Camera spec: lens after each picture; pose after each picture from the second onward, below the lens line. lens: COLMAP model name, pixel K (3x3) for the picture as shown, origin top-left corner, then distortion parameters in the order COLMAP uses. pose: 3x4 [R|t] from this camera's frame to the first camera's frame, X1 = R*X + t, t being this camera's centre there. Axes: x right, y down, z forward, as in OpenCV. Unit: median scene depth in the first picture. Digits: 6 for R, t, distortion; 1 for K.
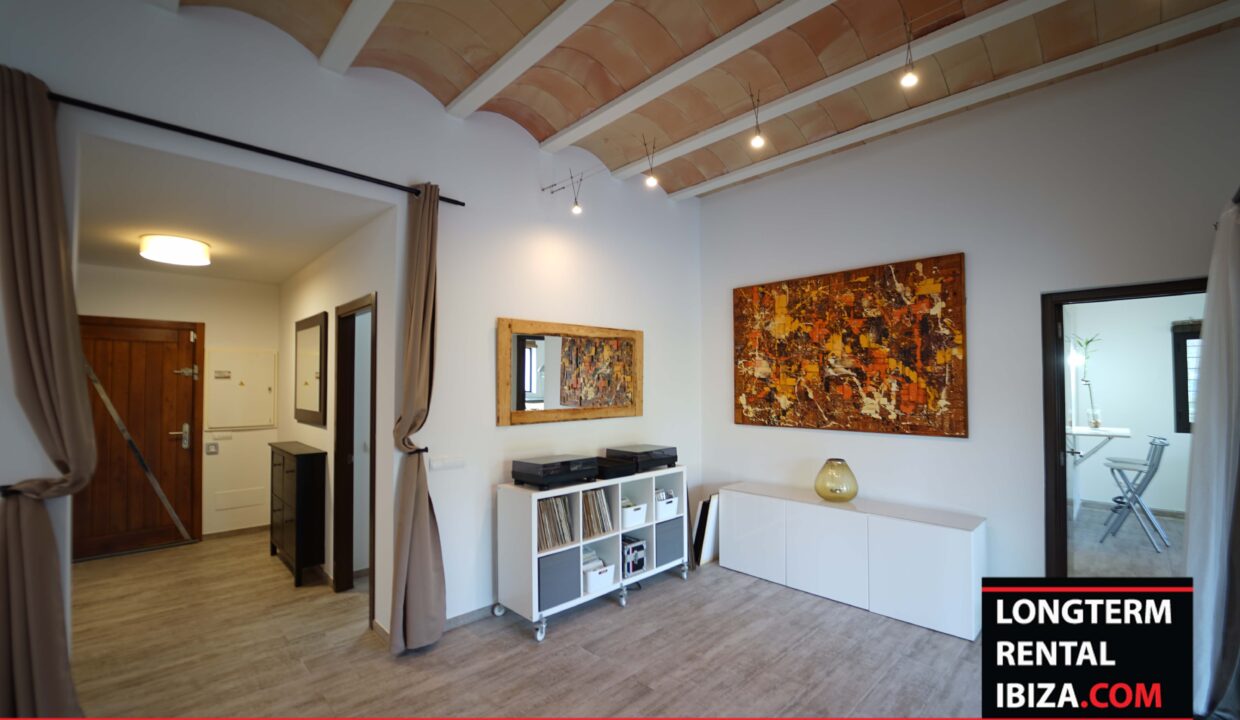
lens RADIAL K [[508.6, 0, 624.1], [0, 508.6, 372.1], [0, 0, 1]] dist [-0.023340, 0.000512]
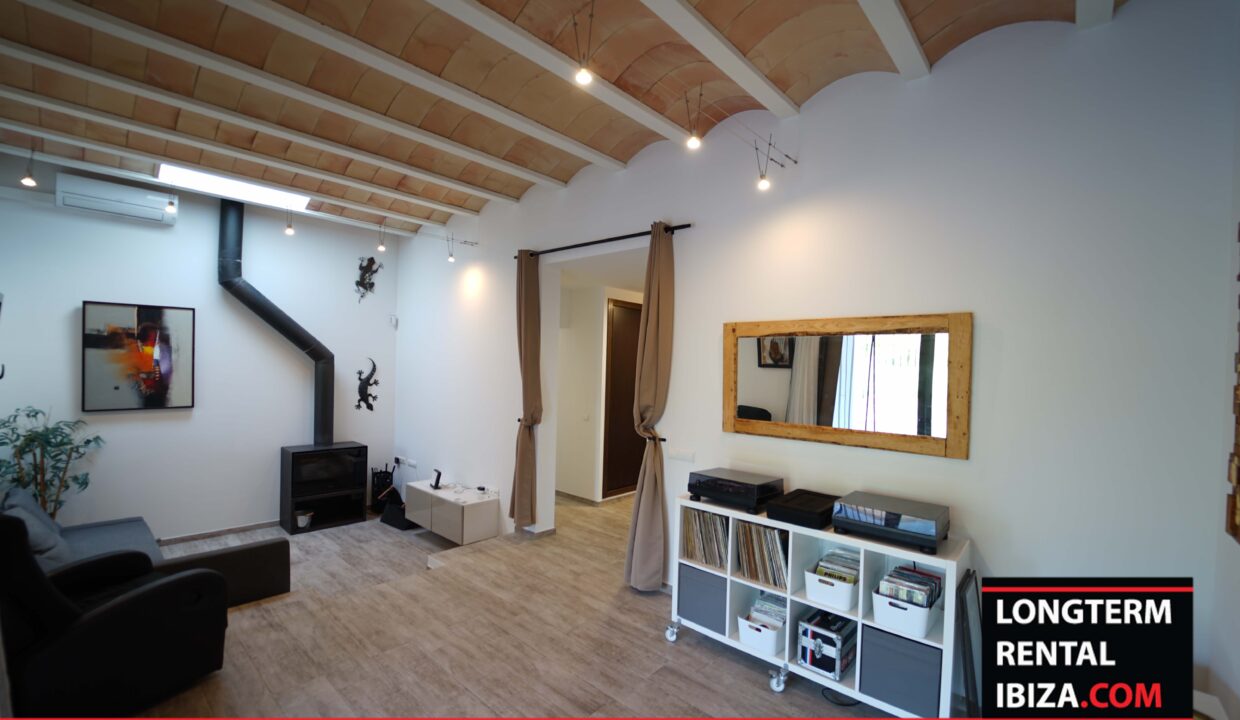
lens RADIAL K [[508.6, 0, 624.1], [0, 508.6, 372.1], [0, 0, 1]] dist [-0.023340, 0.000512]
pose [[0.065634, 0.018761, -0.997667, 0.733282], [-0.006124, 0.999812, 0.018399, -0.027507], [0.997825, 0.004902, 0.065737, 0.730150]]
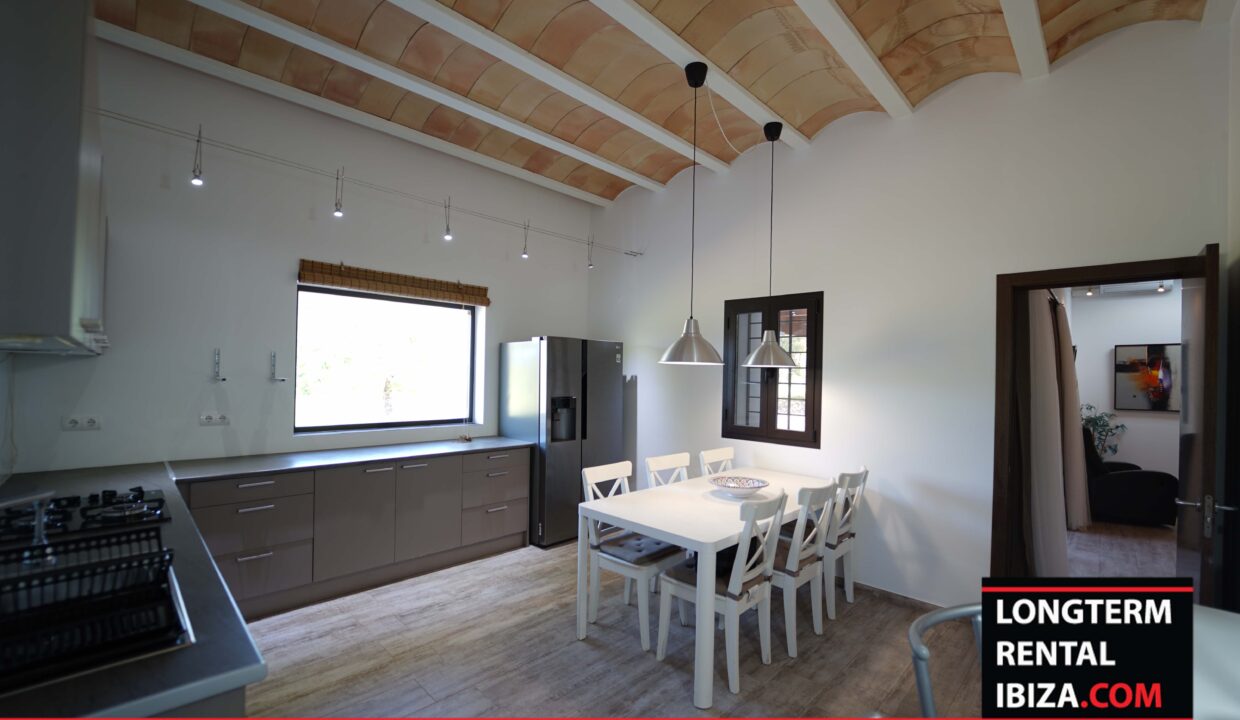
lens RADIAL K [[508.6, 0, 624.1], [0, 508.6, 372.1], [0, 0, 1]] dist [-0.023340, 0.000512]
pose [[-0.999557, -0.013392, -0.026580, 1.660202], [-0.012778, 0.999650, -0.023155, 0.022999], [0.026881, -0.022805, -0.999378, 1.622090]]
